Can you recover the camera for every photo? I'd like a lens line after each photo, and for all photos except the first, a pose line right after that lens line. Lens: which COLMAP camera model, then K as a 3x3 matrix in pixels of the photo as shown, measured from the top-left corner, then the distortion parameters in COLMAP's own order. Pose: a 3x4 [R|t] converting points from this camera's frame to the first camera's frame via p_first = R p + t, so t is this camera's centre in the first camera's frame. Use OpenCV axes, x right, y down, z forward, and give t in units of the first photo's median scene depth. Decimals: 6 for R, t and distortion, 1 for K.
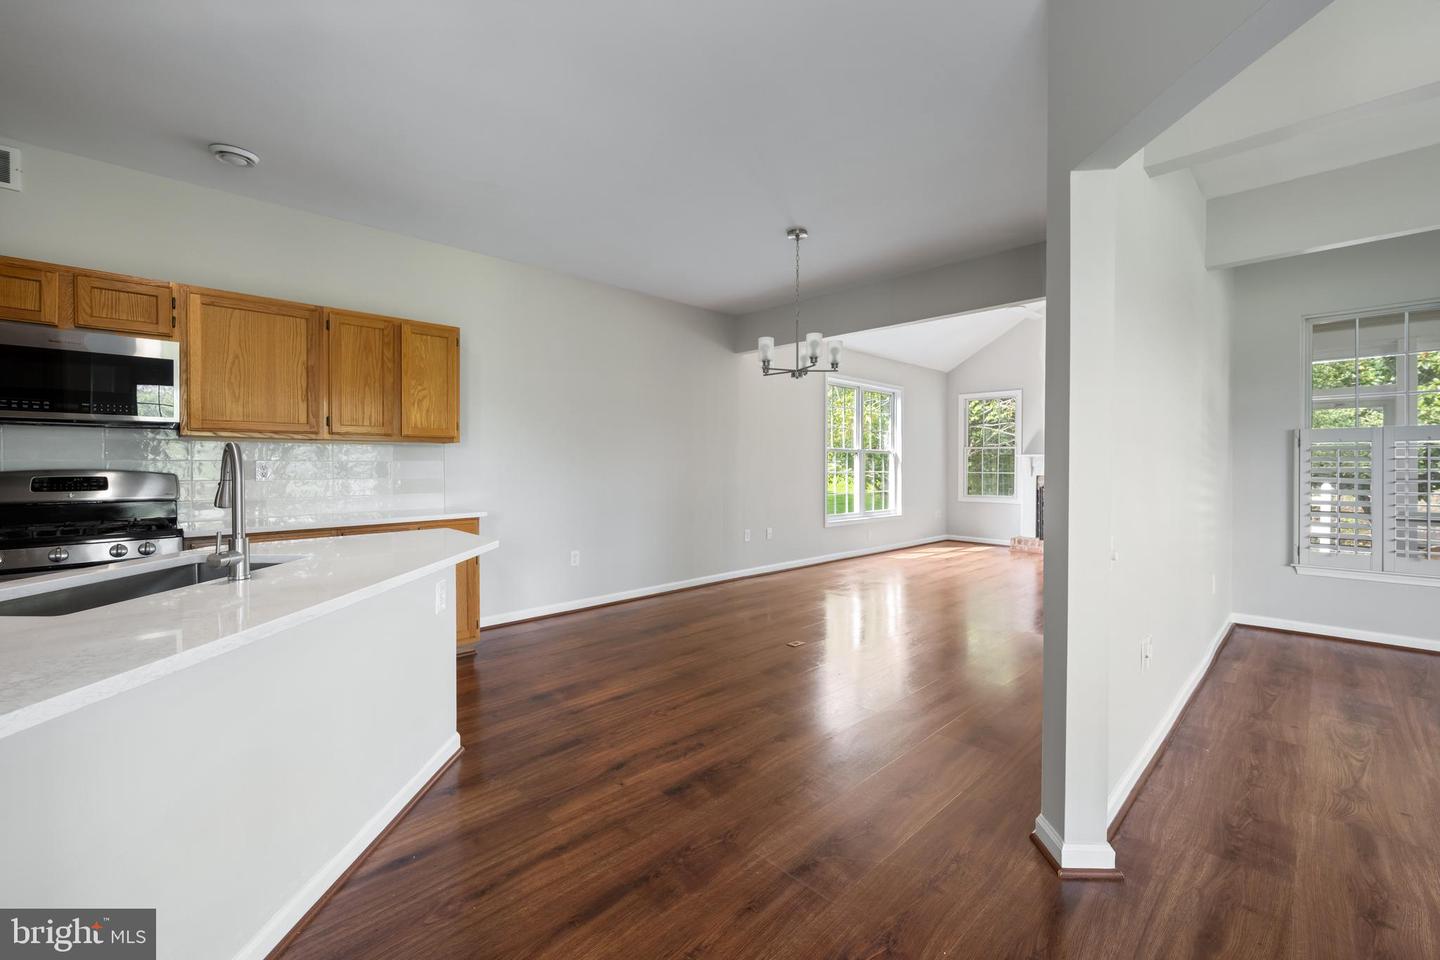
lens RADIAL K [[606.7, 0, 719.9], [0, 606.7, 466.3], [0, 0, 1]] dist [0.011245, -0.000961]
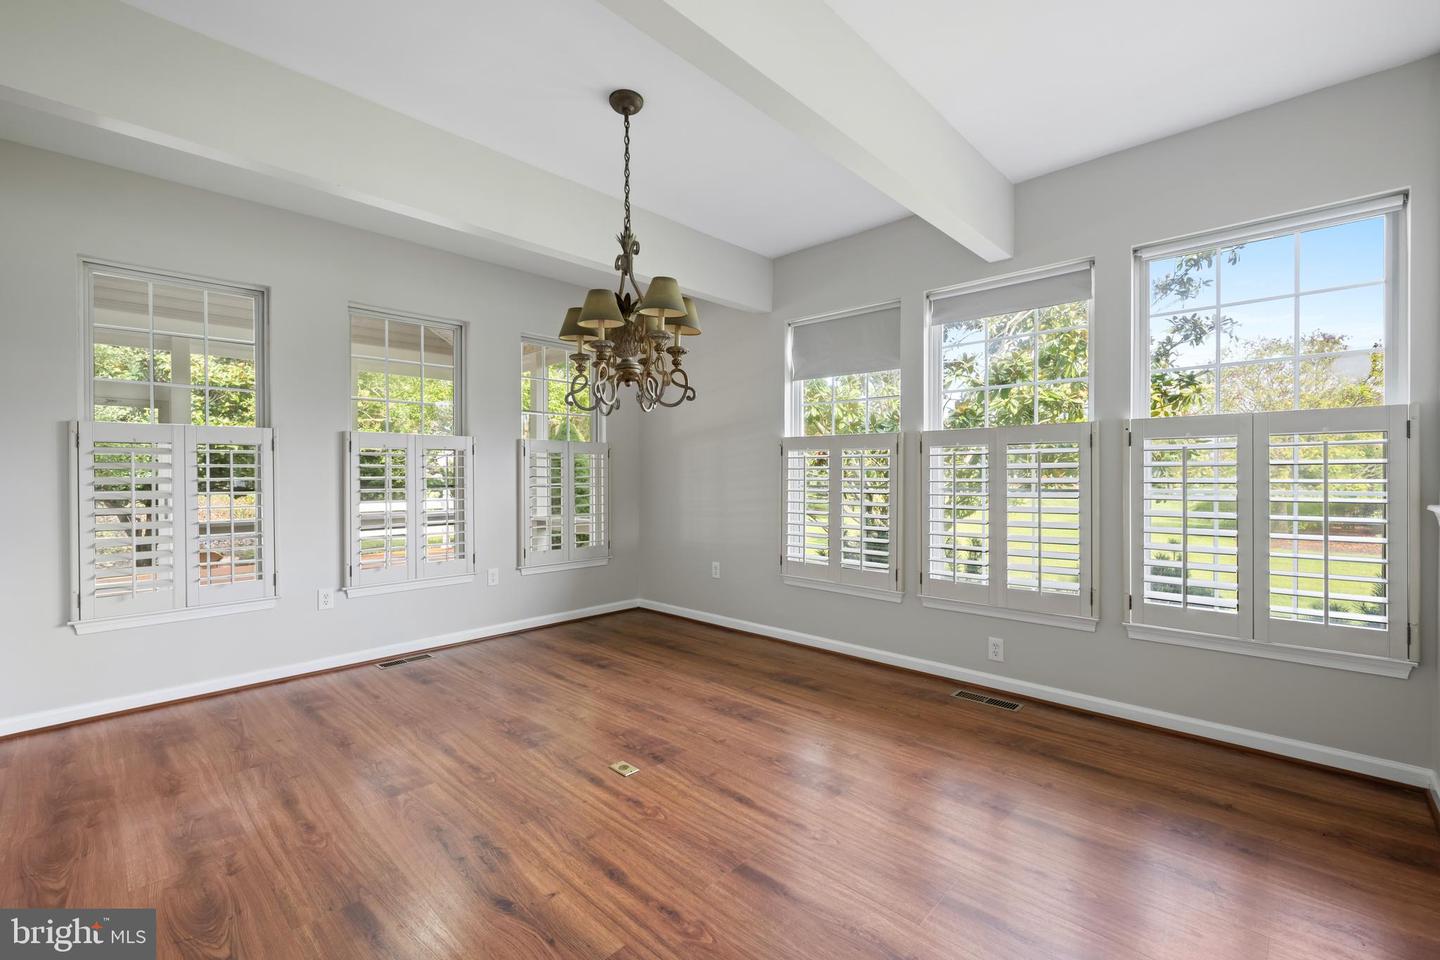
lens RADIAL K [[606.7, 0, 708.6], [0, 606.7, 480.5], [0, 0, 1]] dist [0.011245, -0.000961]
pose [[-0.008172, -0.015384, 0.999848, 0.143654], [0.008516, 0.999844, 0.015454, -0.000114], [-0.999930, 0.008641, -0.008040, 0.168255]]
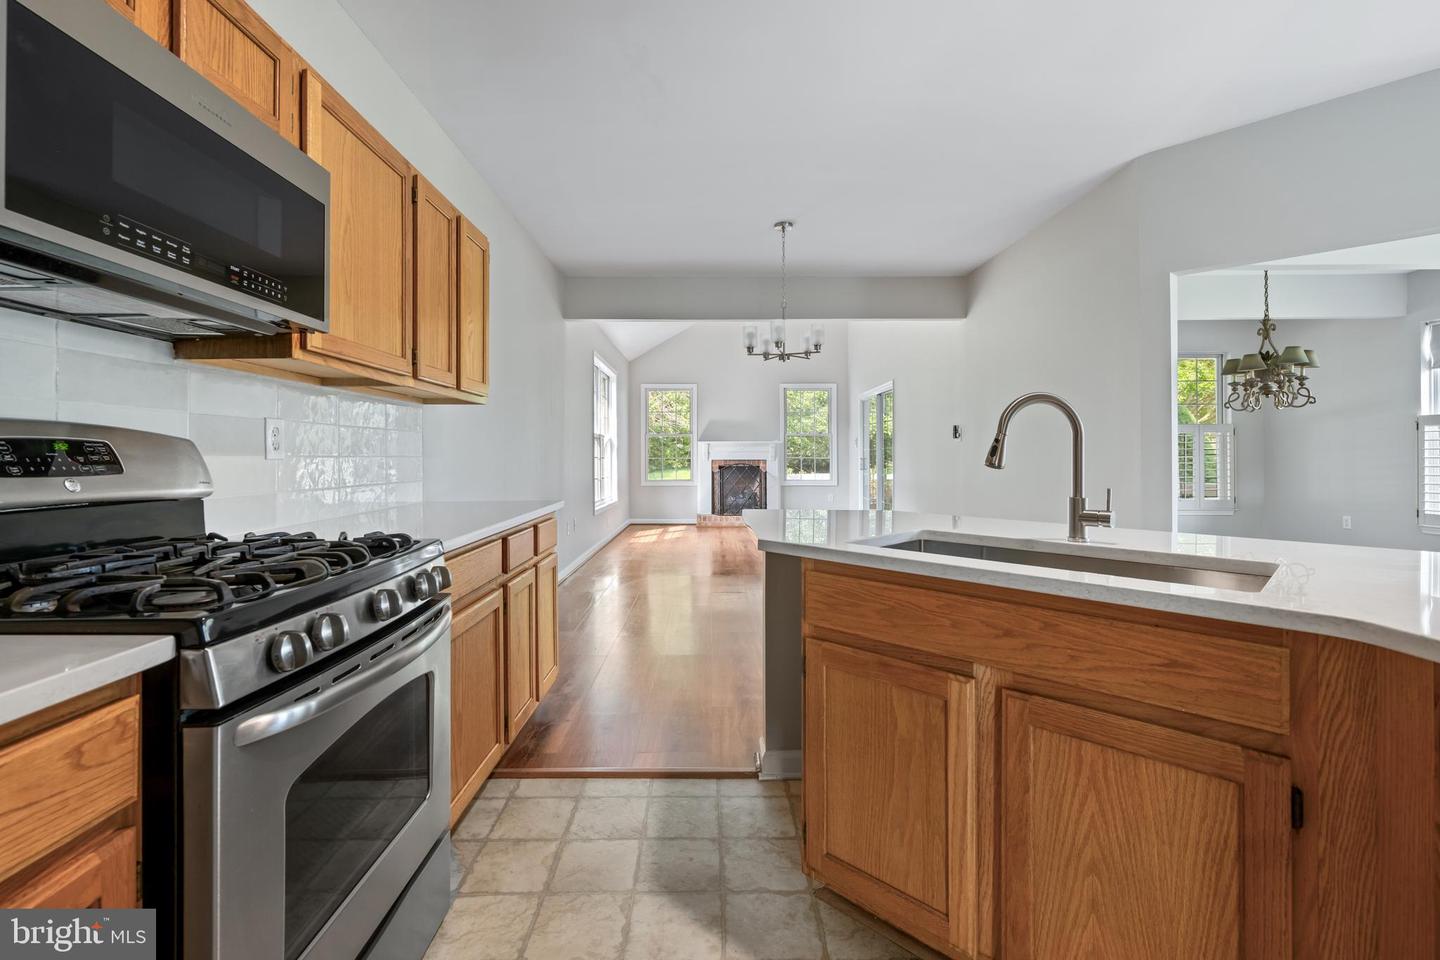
lens RADIAL K [[645.8, 0, 705.2], [0, 645.8, 446.0], [0, 0, 1]] dist [0.001020, 0.000462]
pose [[0.712479, 0.007458, 0.701654, -0.368222], [0.007553, 0.999804, -0.018296, 0.011169], [-0.701653, 0.018335, 0.712283, 0.143440]]
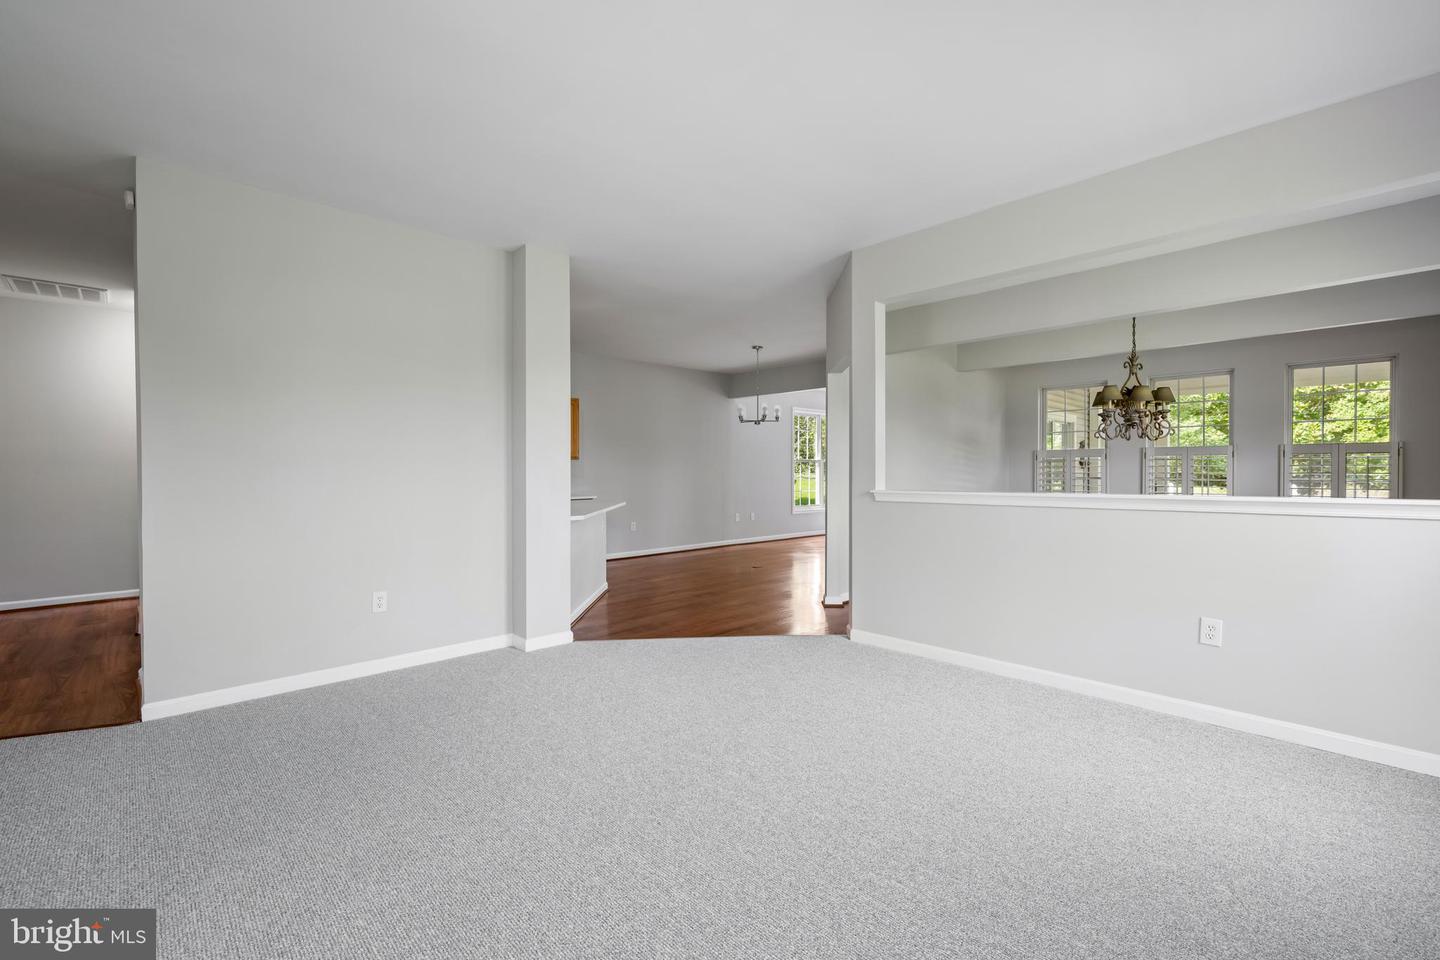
lens RADIAL K [[606.7, 0, 706.5], [0, 606.7, 482.9], [0, 0, 1]] dist [0.011245, -0.000961]
pose [[0.999355, -0.002568, -0.035811, 0.017176], [0.003106, 0.999883, 0.014972, 0.002726], [0.035769, -0.015073, 0.999246, -0.431787]]
